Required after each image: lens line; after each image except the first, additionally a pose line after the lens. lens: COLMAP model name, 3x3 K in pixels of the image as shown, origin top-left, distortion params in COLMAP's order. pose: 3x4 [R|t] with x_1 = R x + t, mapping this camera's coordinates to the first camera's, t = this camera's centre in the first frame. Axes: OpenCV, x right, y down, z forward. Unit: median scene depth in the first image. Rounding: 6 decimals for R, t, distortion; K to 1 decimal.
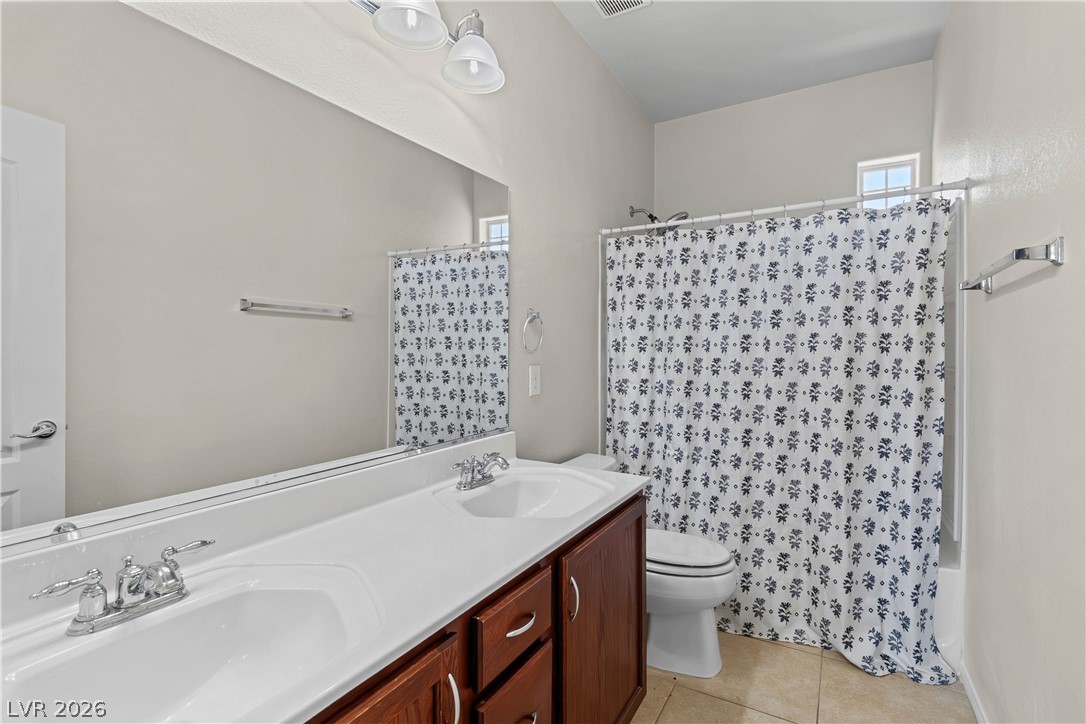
lens RADIAL K [[500.7, 0, 547.2], [0, 500.7, 358.7], [0, 0, 1]] dist [-0.008850, 0.002851]
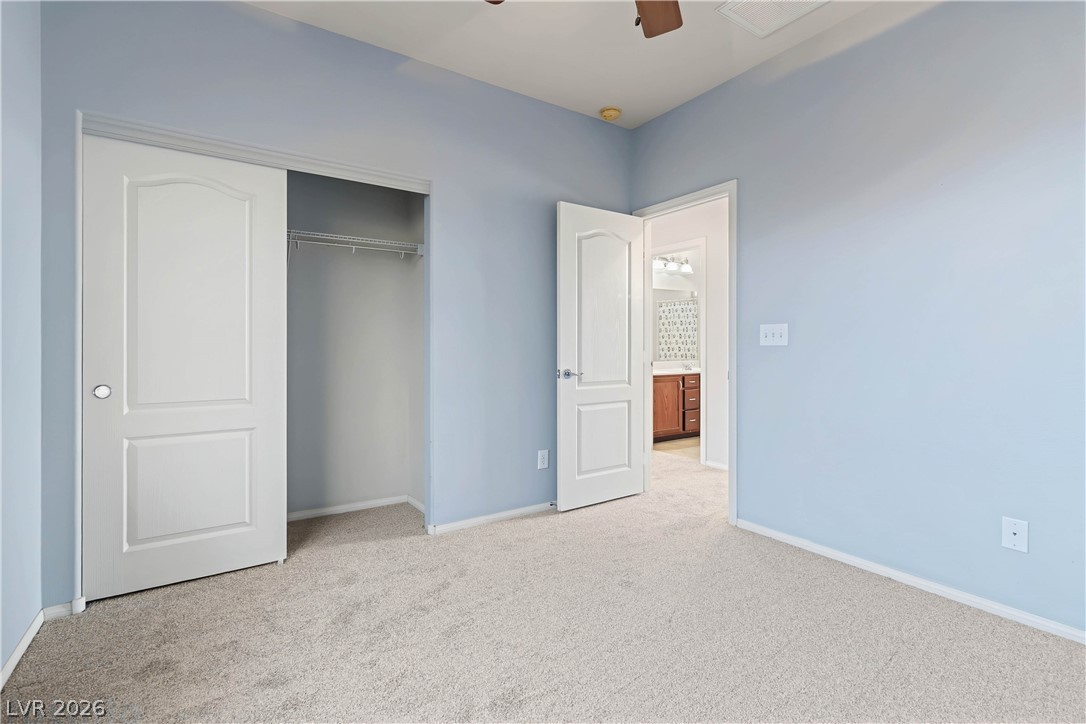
lens RADIAL K [[500.7, 0, 548.7], [0, 500.7, 354.7], [0, 0, 1]] dist [-0.008850, 0.002851]
pose [[0.898368, -0.001537, -0.439241, 0.329455], [0.003114, 0.999991, 0.002868, 0.055118], [0.439233, -0.003944, 0.898365, -1.637958]]
